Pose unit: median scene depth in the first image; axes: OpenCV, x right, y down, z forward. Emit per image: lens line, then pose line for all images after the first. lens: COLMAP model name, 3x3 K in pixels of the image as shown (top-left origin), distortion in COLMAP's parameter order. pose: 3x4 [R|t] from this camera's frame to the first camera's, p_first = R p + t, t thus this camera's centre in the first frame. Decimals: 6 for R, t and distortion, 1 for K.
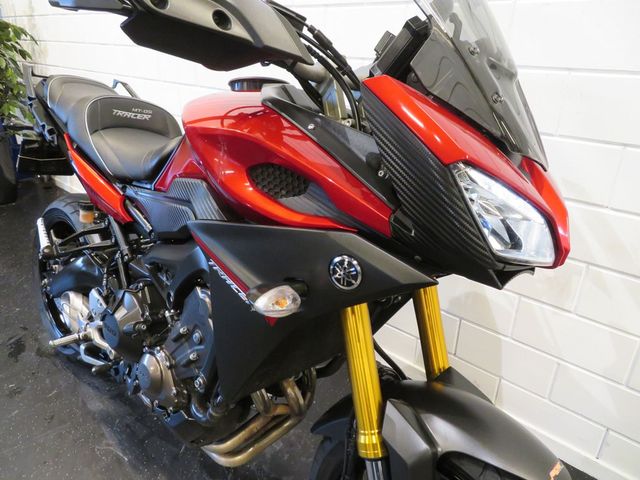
lens RADIAL K [[456.4, 0, 320.0], [0, 456.4, 240.0], [0, 0, 1]] dist [0.000510, -0.001090]
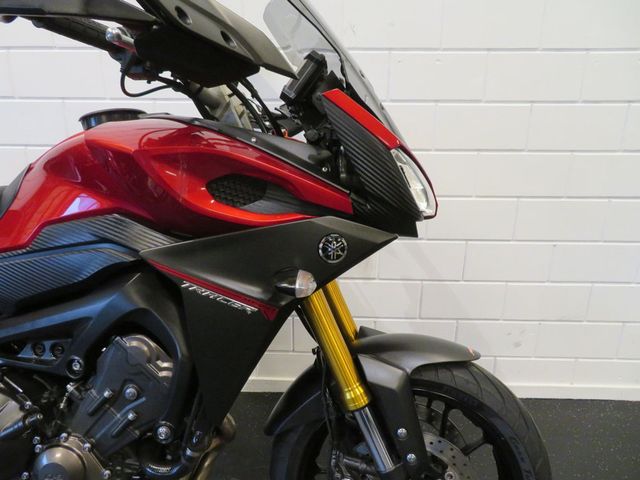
lens RADIAL K [[456.4, 0, 320.0], [0, 456.4, 240.0], [0, 0, 1]] dist [0.000510, -0.001090]
pose [[0.758892, -0.193787, 0.621715, -0.614167], [0.262675, 0.964678, -0.019944, 0.054383], [-0.595890, 0.178444, 0.782990, 0.058517]]
